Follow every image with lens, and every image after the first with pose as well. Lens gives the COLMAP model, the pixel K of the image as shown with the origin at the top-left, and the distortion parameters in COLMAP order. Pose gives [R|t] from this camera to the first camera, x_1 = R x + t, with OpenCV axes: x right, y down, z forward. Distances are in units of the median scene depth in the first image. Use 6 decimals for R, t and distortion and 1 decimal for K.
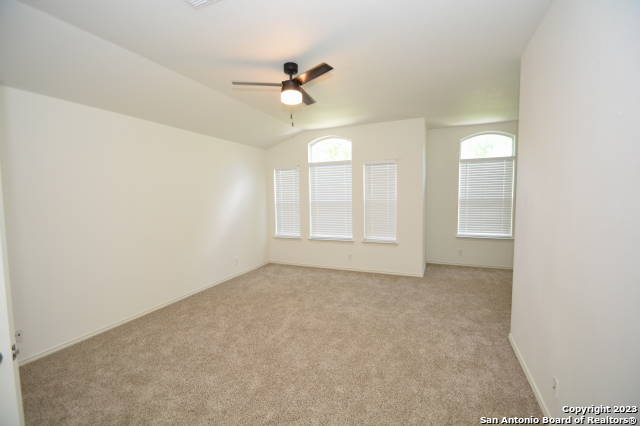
lens RADIAL K [[283.5, 0, 320.0], [0, 283.5, 213.0], [0, 0, 1]] dist [-0.000556, -0.000983]
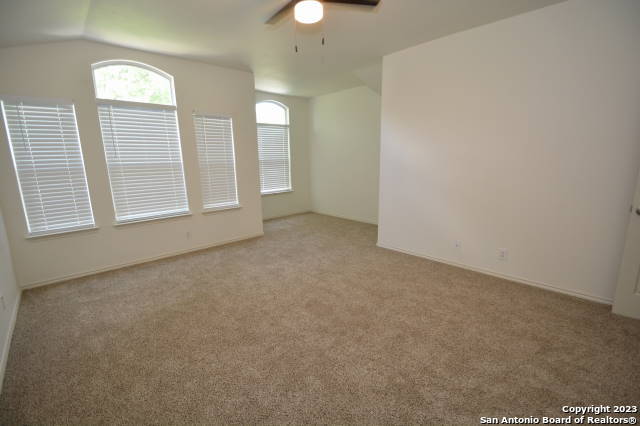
lens RADIAL K [[283.5, 0, 320.0], [0, 283.5, 213.0], [0, 0, 1]] dist [-0.000556, -0.000983]
pose [[0.409802, -0.169539, 0.896281, -0.437660], [0.076965, 0.985499, 0.151225, 0.005261], [-0.908922, 0.007011, 0.416908, 0.349043]]
